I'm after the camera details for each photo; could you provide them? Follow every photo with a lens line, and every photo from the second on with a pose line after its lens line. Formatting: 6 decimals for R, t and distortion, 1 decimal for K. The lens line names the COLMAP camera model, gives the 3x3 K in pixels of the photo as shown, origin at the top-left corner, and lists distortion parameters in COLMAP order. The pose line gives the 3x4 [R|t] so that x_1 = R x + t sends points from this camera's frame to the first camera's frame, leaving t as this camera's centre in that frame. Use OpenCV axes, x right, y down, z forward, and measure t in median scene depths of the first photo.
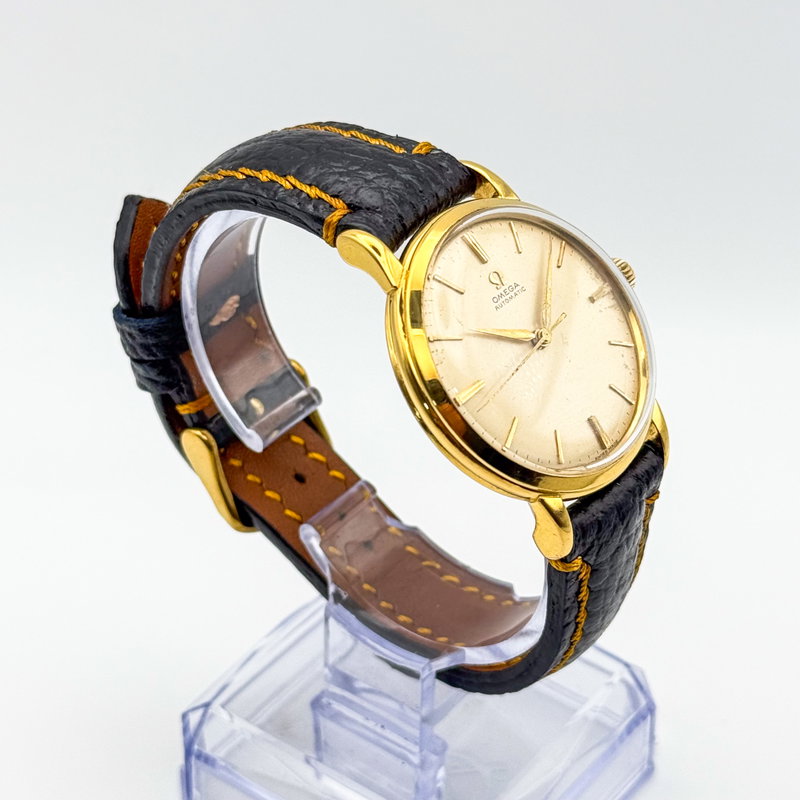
lens RADIAL K [[2341.1, 0, 400.0], [0, 2341.1, 400.0], [0, 0, 1]] dist [0.121317, 0.221081]
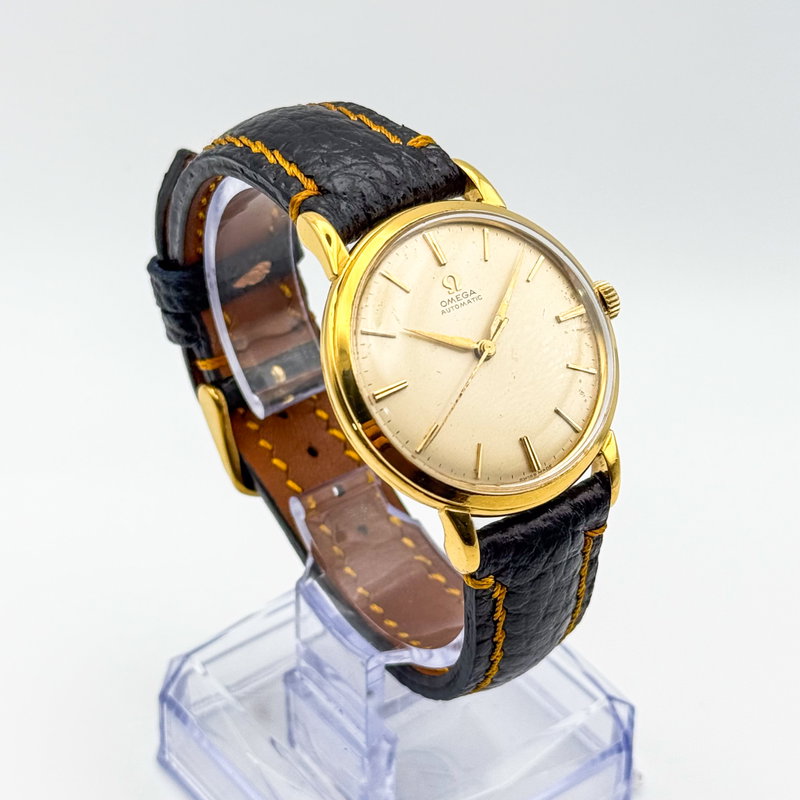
lens RADIAL K [[2341.1, 0, 400.0], [0, 2341.1, 400.0], [0, 0, 1]] dist [0.121317, 0.221081]
pose [[0.959859, 0.162993, -0.228262, 0.244292], [-0.159408, 0.986621, 0.034182, -0.032203], [0.230779, 0.003577, 0.973000, 0.035645]]
